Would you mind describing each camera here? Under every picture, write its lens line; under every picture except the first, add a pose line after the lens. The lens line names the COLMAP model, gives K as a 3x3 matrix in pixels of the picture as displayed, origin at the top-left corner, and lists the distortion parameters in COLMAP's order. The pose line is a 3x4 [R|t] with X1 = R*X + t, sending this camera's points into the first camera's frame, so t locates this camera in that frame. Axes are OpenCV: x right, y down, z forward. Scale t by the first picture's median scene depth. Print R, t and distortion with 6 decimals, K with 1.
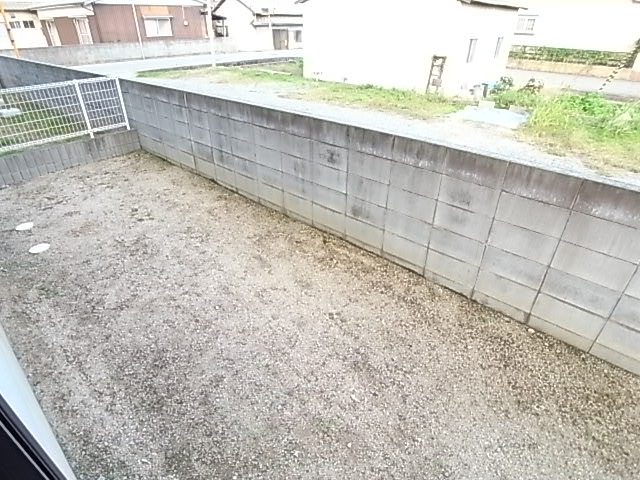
lens RADIAL K [[360.2, 0, 322.1], [0, 360.2, 236.4], [0, 0, 1]] dist [-0.067190, 0.014375]
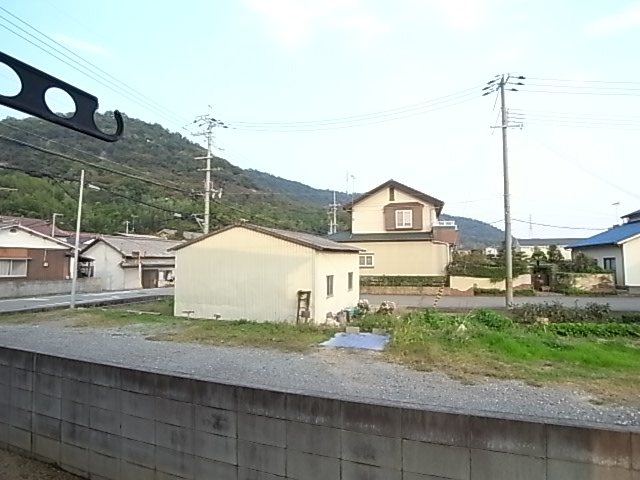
lens RADIAL K [[360.2, 0, 325.7], [0, 360.2, 233.8], [0, 0, 1]] dist [-0.067190, 0.014375]
pose [[0.936648, 0.013262, 0.350021, -0.017120], [0.193524, 0.813323, -0.548683, -0.034839], [-0.291957, 0.581661, 0.759231, -0.007867]]
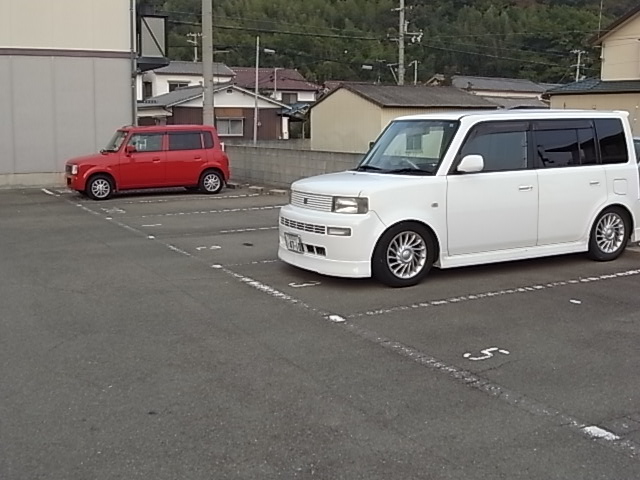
lens RADIAL K [[724.6, 0, 320.4], [0, 724.6, 238.5], [0, 0, 1]] dist [-0.110566, 0.000000]
pose [[0.938857, 0.042835, -0.341632, 2.612208], [-0.171305, 0.918818, -0.355568, 2.009468], [0.298666, 0.392351, 0.869976, -3.136309]]
